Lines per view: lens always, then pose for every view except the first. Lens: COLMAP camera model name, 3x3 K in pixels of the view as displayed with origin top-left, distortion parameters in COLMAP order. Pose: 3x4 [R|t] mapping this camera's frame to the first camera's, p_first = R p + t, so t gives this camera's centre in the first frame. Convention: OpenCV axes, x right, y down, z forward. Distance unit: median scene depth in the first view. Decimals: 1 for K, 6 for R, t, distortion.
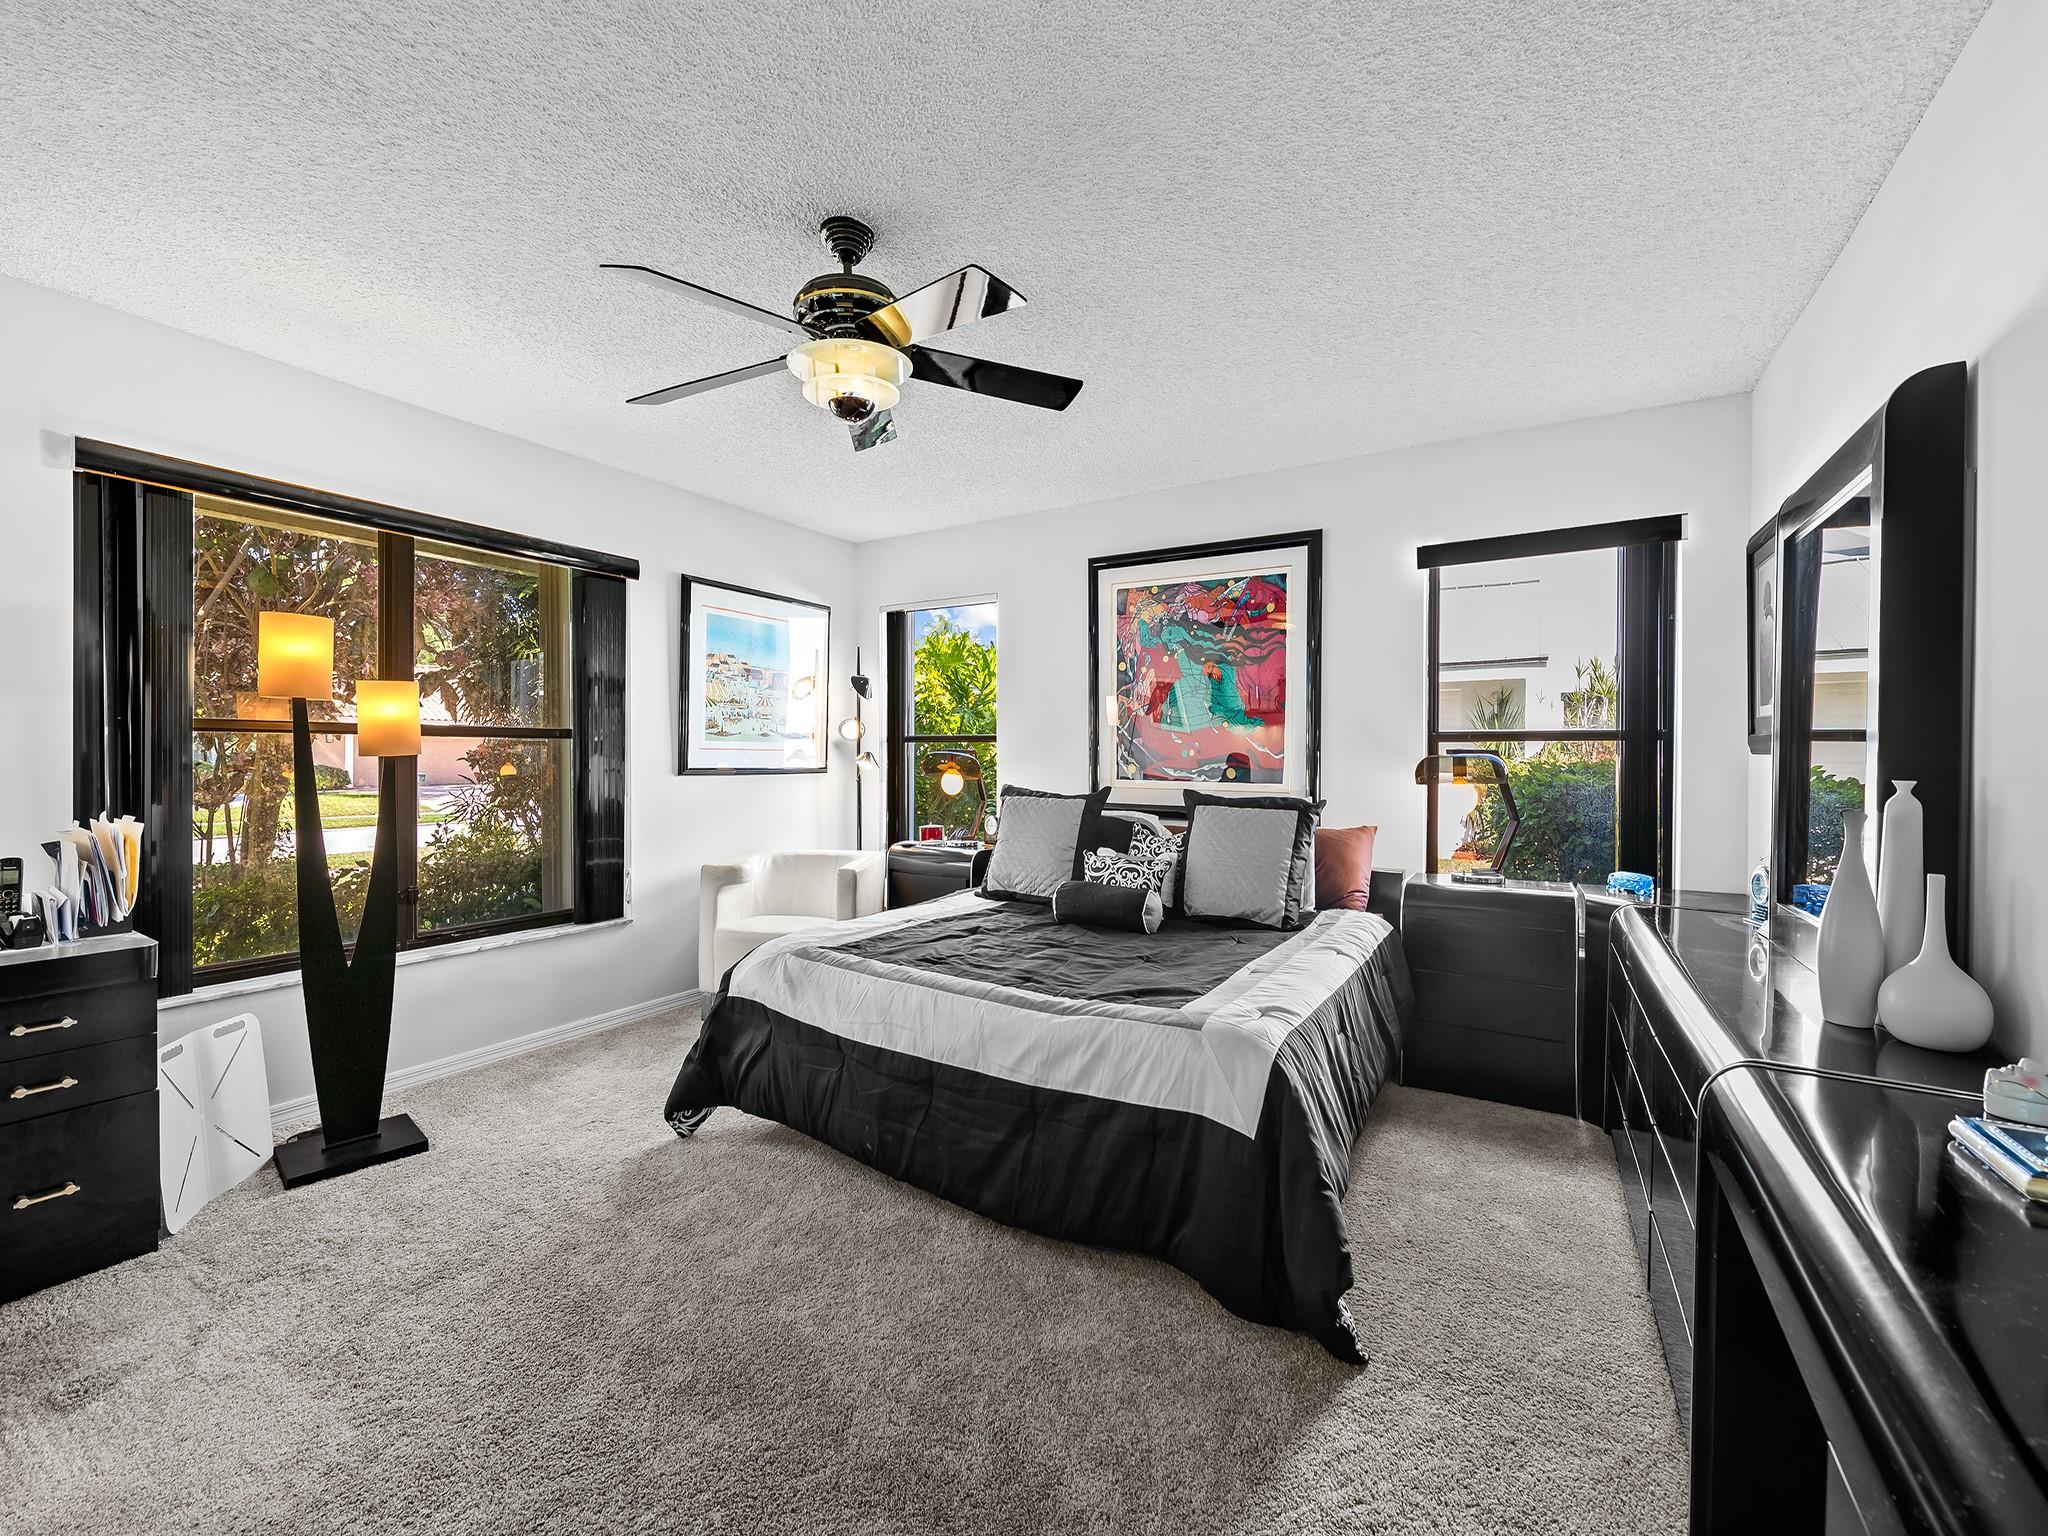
lens RADIAL K [[836.4, 0, 1022.5], [0, 836.4, 768.1], [0, 0, 1]] dist [-0.001454, -0.001482]
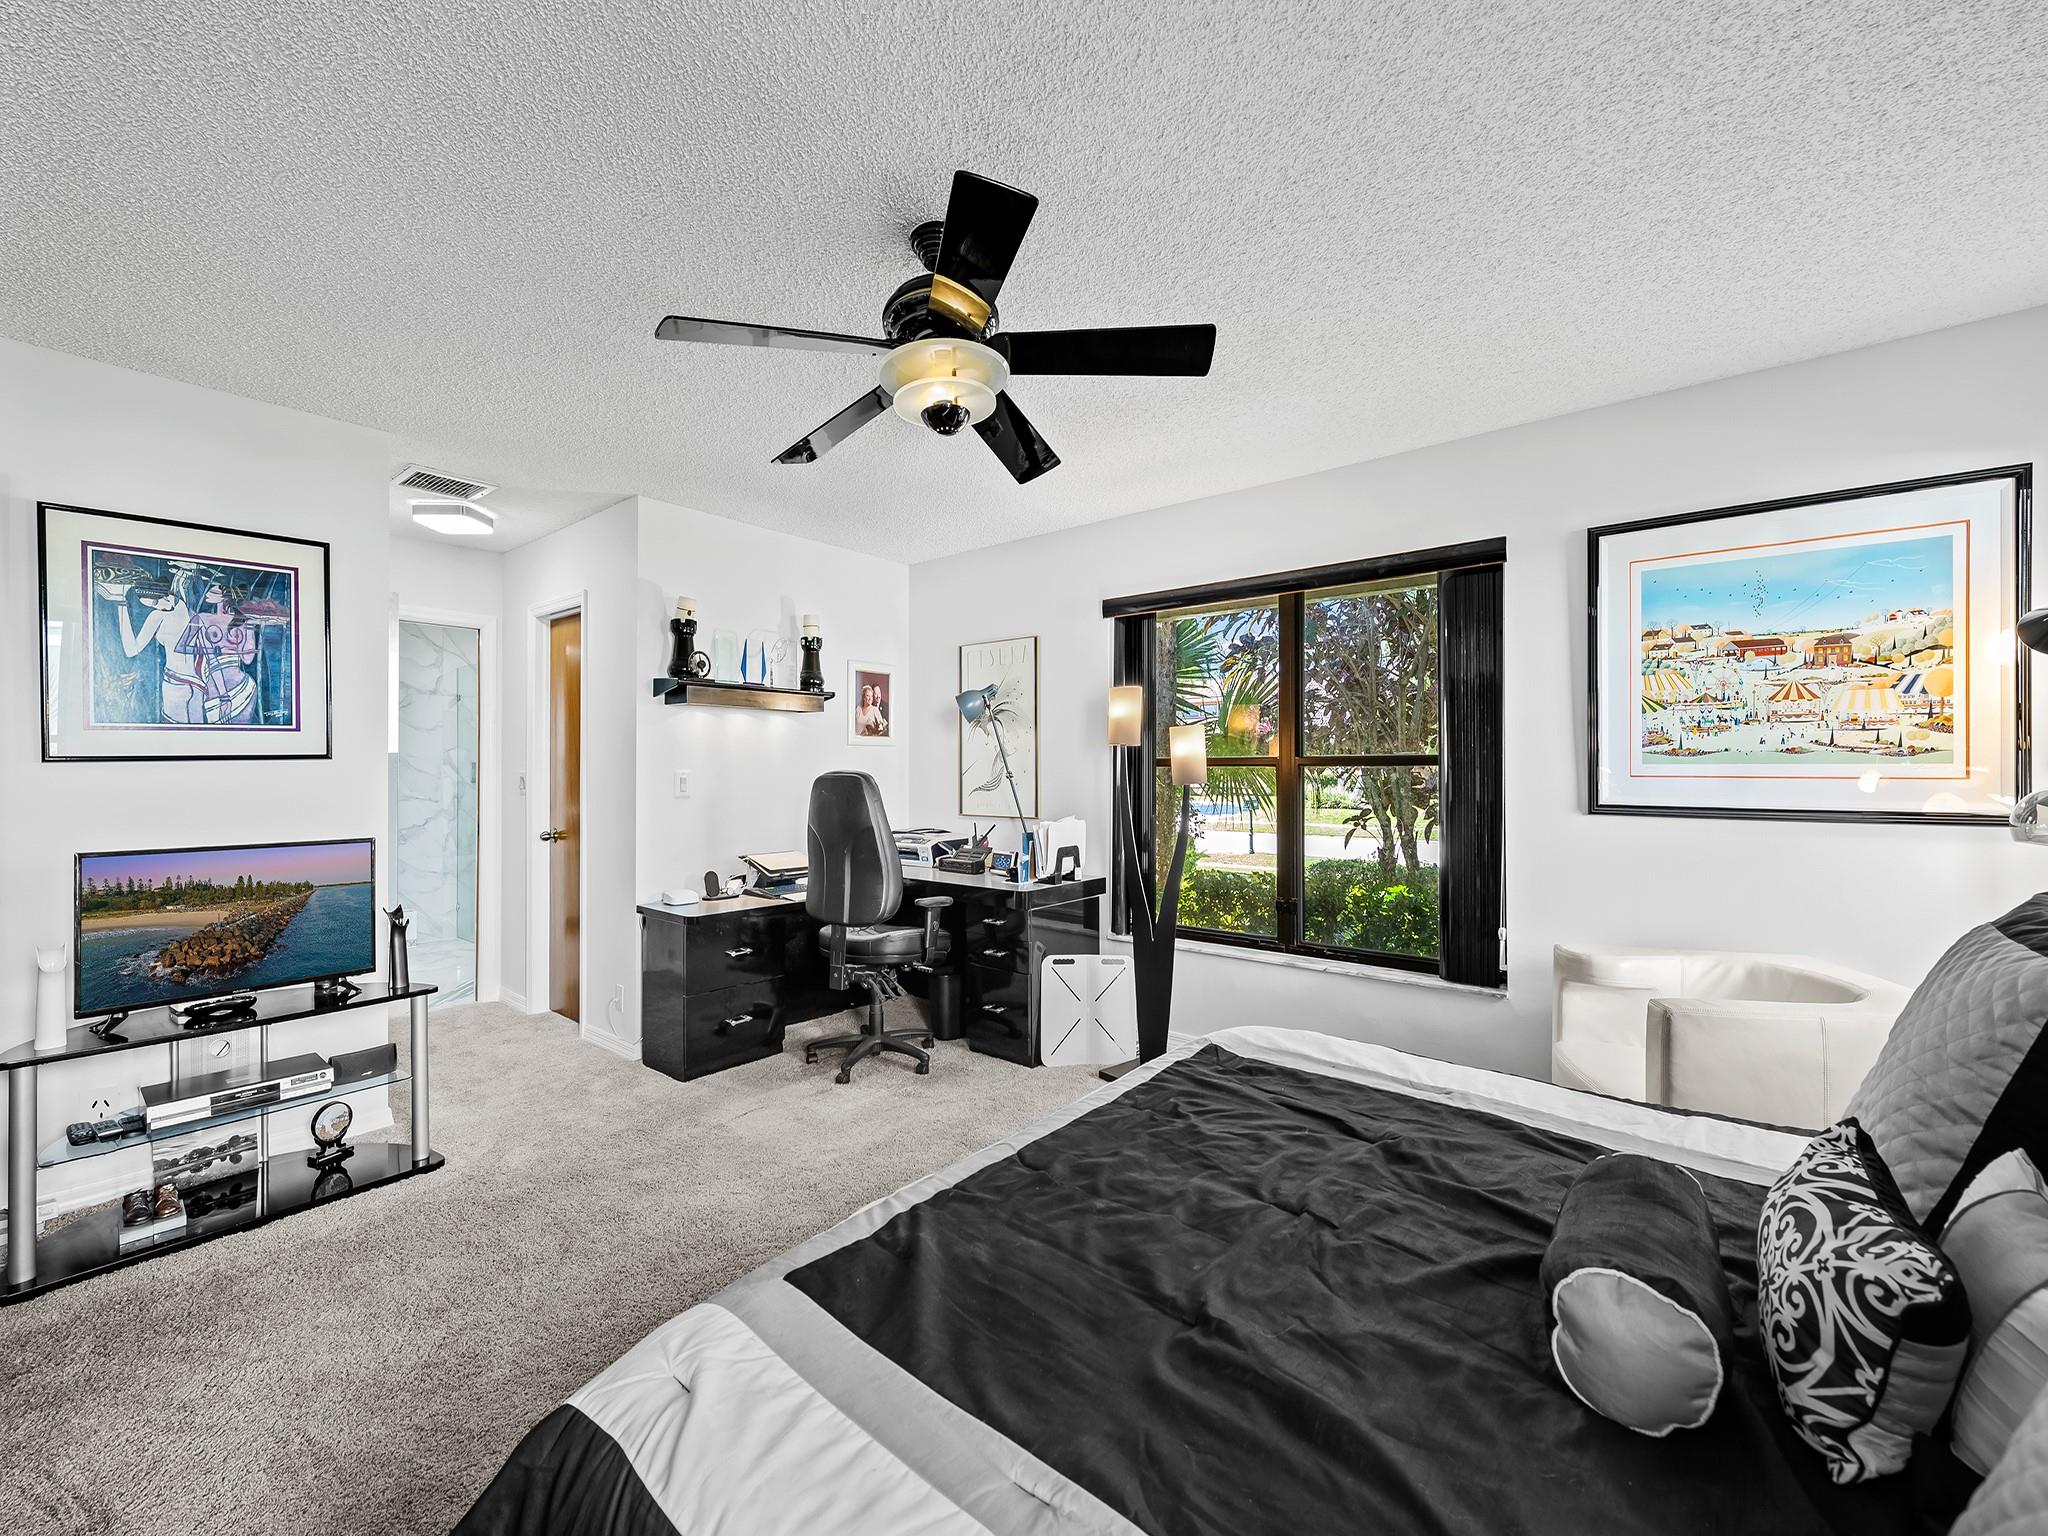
lens RADIAL K [[836.4, 0, 1023.6], [0, 836.4, 766.8], [0, 0, 1]] dist [-0.001454, -0.001482]
pose [[-0.168039, -0.010841, -0.985721, 0.362369], [-0.013731, 0.999868, -0.008656, -0.018869], [0.985685, 0.012080, -0.168166, 0.646373]]
